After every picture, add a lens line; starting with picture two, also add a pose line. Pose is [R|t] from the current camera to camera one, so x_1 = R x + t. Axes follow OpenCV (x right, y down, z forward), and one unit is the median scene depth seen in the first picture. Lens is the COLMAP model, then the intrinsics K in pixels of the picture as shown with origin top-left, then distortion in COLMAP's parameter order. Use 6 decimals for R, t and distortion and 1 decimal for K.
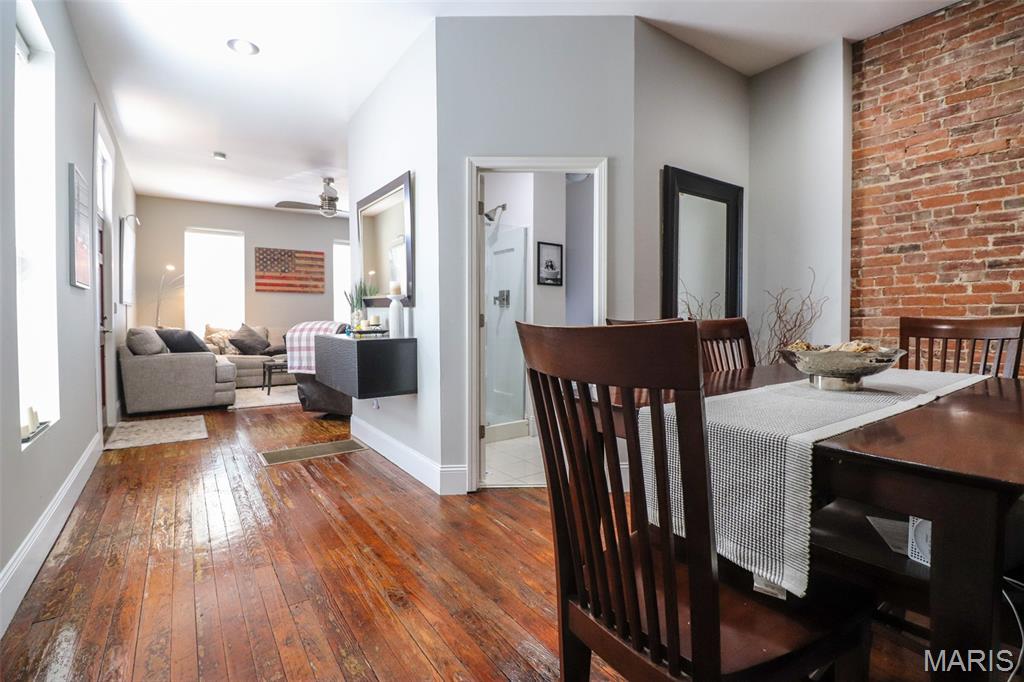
lens RADIAL K [[478.2, 0, 516.9], [0, 478.2, 329.2], [0, 0, 1]] dist [0.000816, -0.014045]
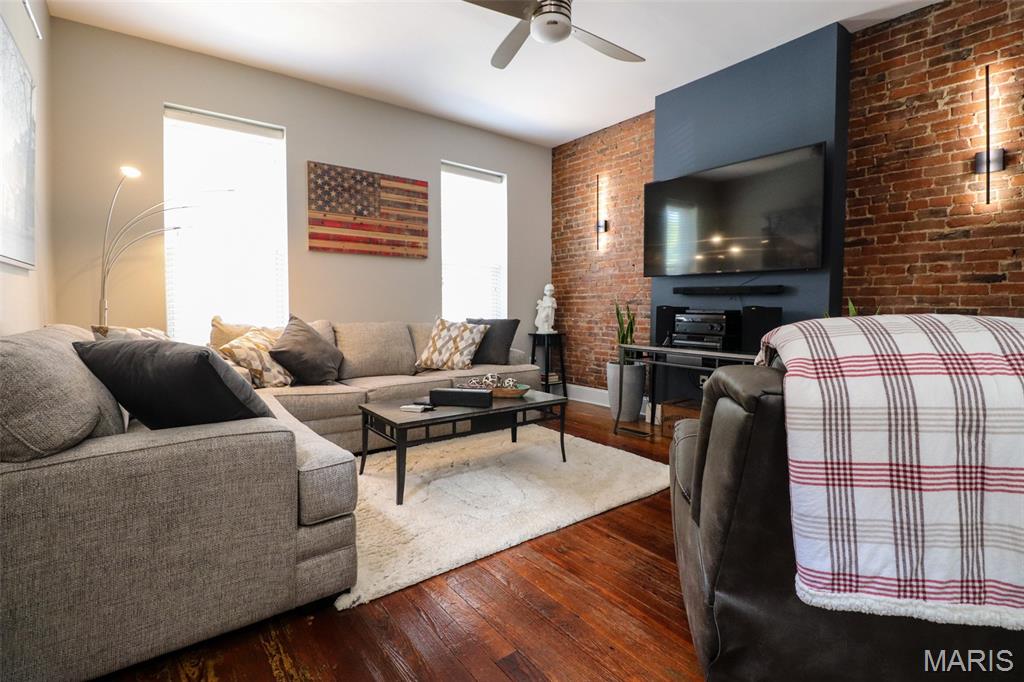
lens RADIAL K [[478.2, 0, 516.9], [0, 478.2, 329.2], [0, 0, 1]] dist [0.000816, -0.014045]
pose [[0.999044, -0.000448, 0.043717, -0.391021], [-0.000649, 0.999685, 0.025078, -0.010608], [-0.043714, -0.025083, 0.998729, 0.543355]]
